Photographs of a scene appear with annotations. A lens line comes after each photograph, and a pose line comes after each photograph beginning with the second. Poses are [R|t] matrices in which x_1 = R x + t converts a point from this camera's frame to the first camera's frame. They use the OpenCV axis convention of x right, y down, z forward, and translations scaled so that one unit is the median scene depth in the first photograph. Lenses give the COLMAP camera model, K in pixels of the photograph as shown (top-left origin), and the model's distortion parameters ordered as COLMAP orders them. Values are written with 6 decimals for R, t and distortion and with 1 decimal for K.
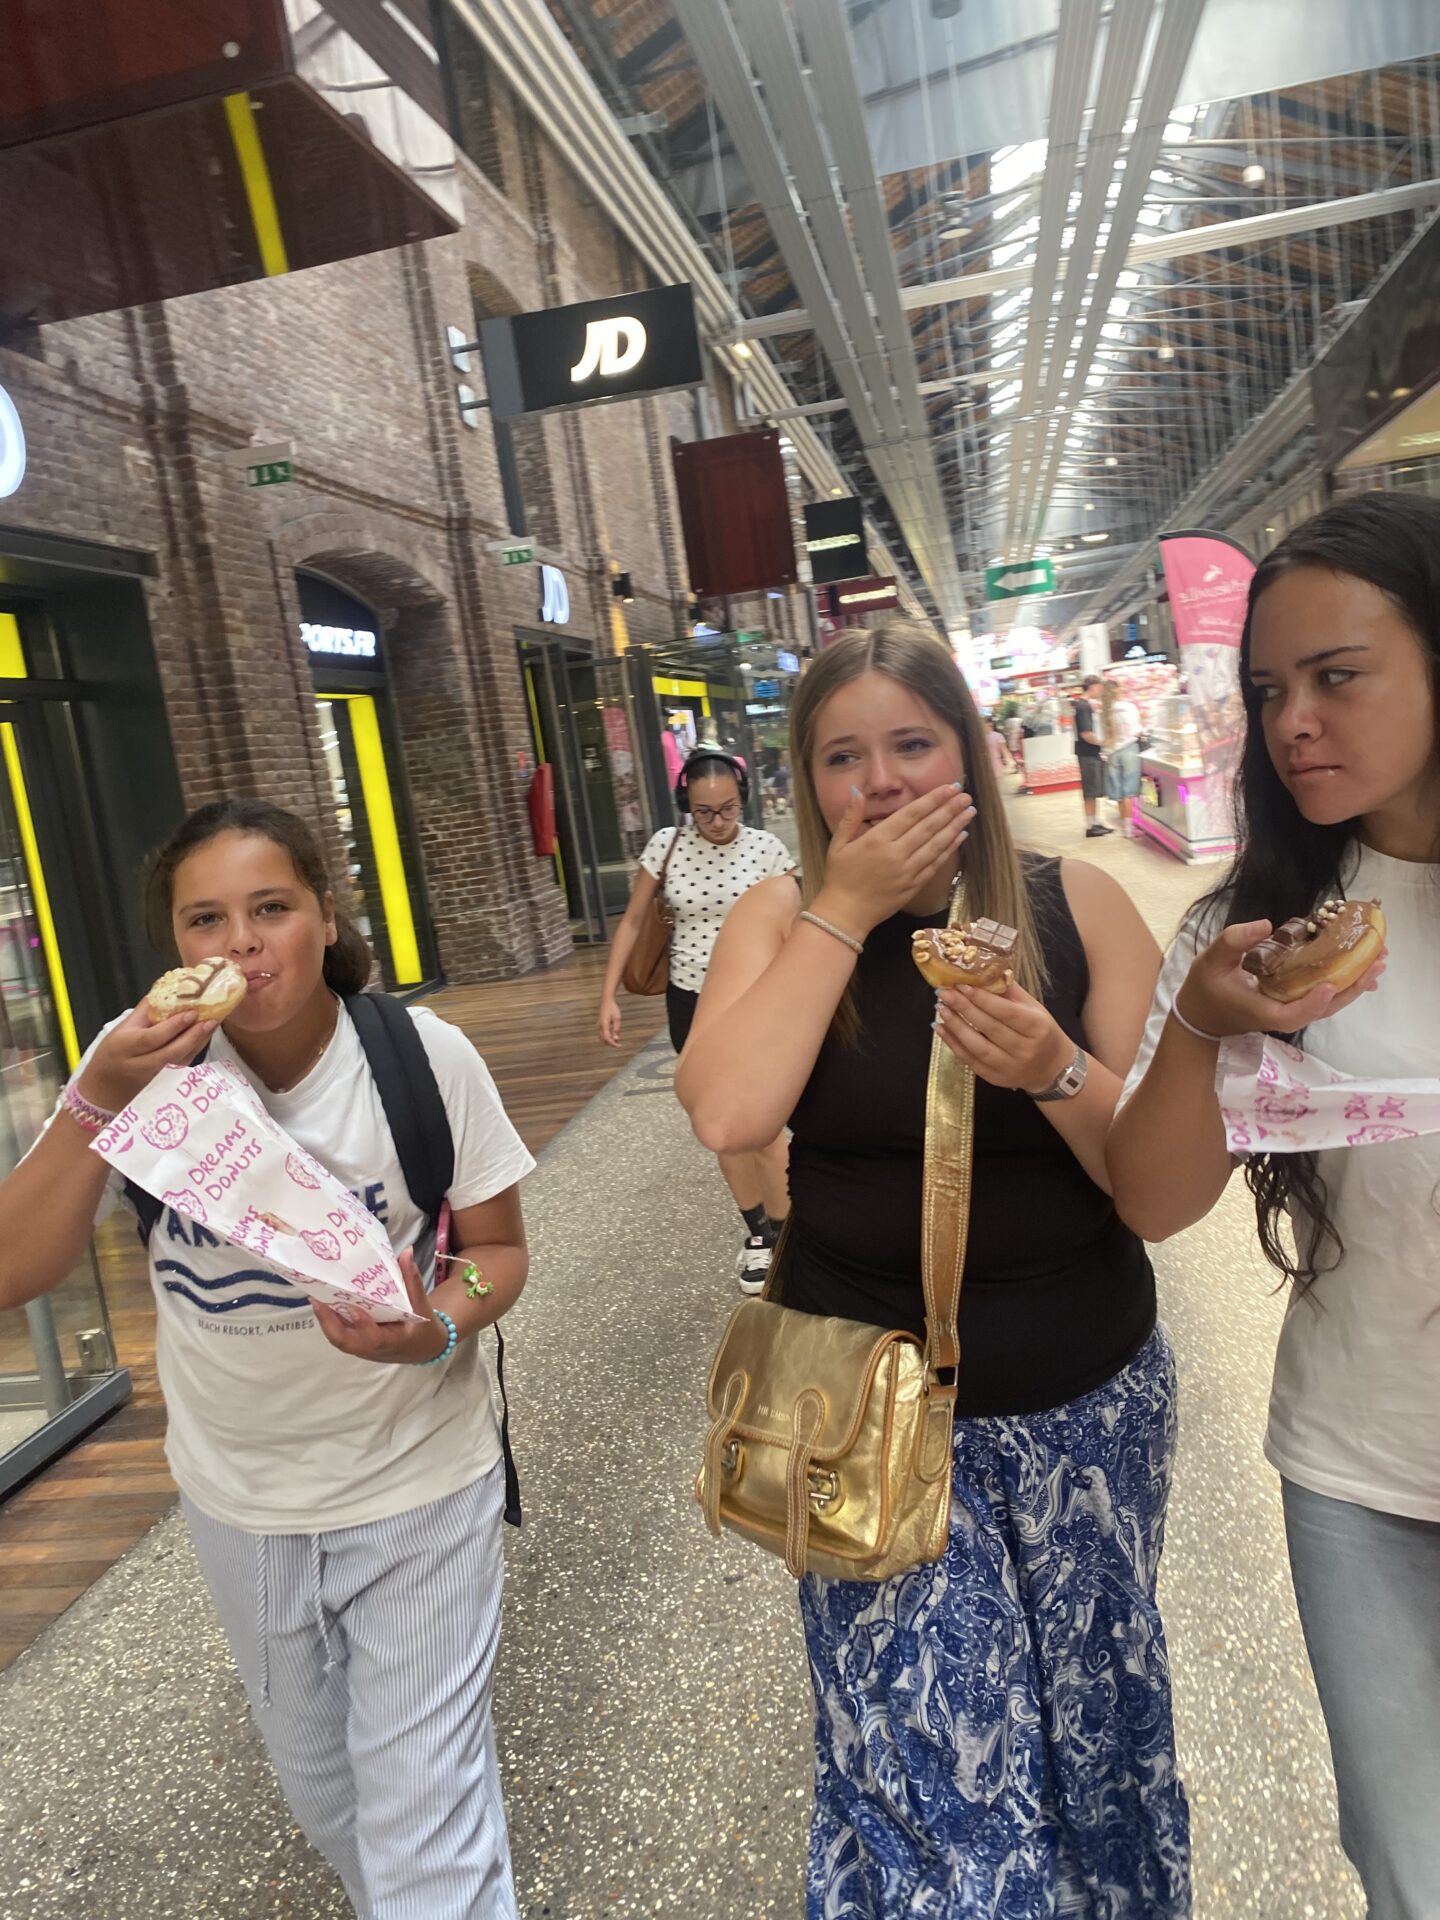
lens RADIAL K [[1431.9, 0, 721.7], [0, 1431.9, 1032.1], [0, 0, 1]] dist [0.002375, -0.000575]
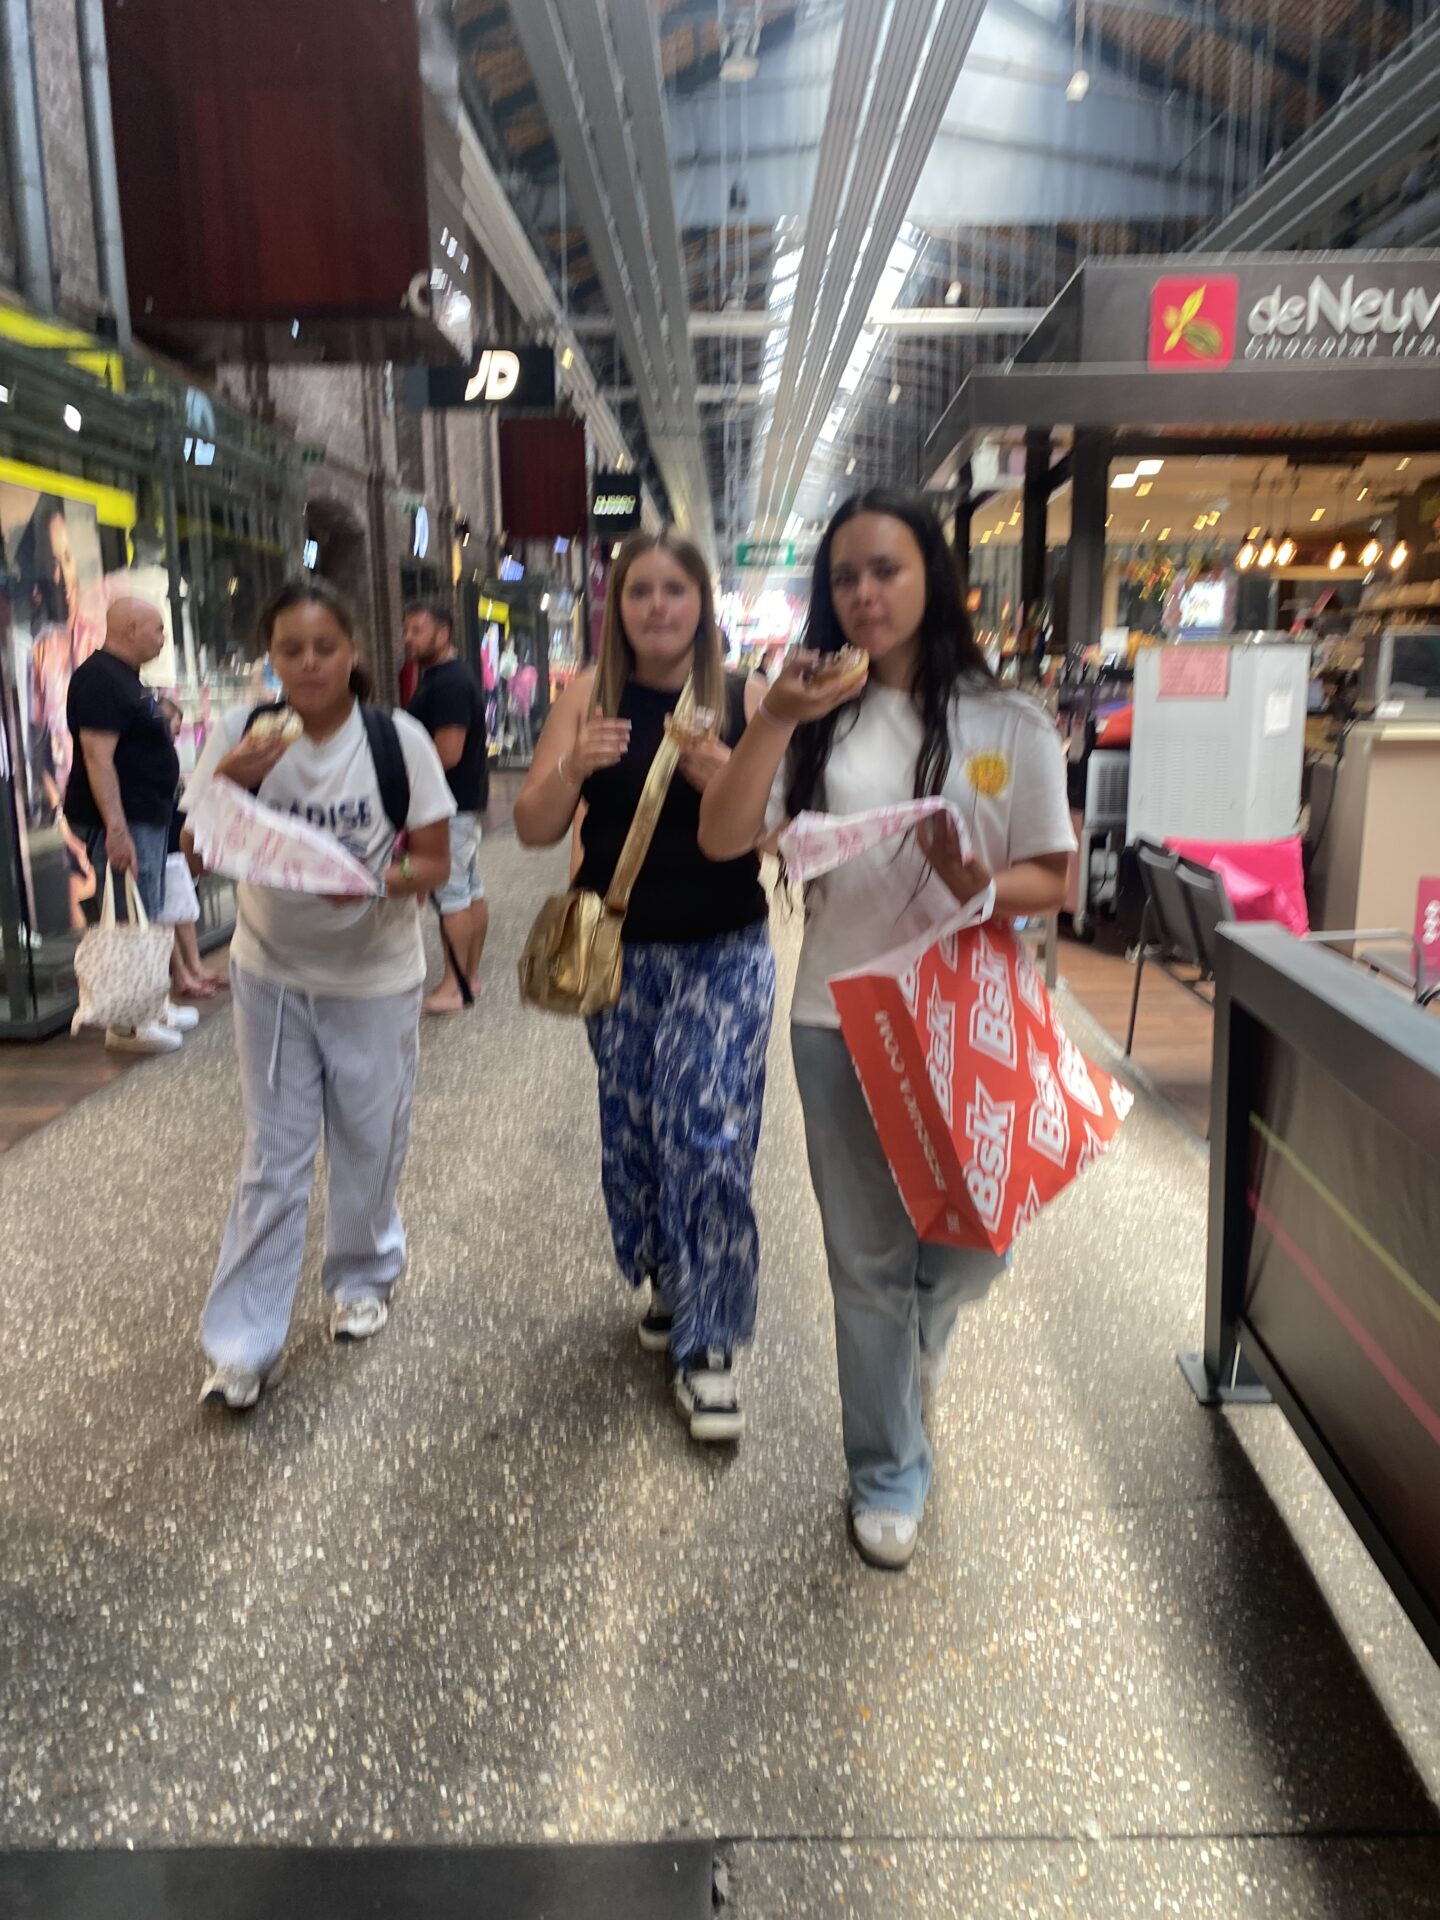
lens RADIAL K [[1507.5, 0, 720.8], [0, 1507.5, 935.9], [0, 0, 1]] dist [0.000512, 0.053369]
pose [[0.977508, 0.090686, 0.190406, -0.069097], [-0.084598, 0.995617, -0.039881, 0.093068], [-0.193188, 0.022876, 0.980895, -0.387663]]
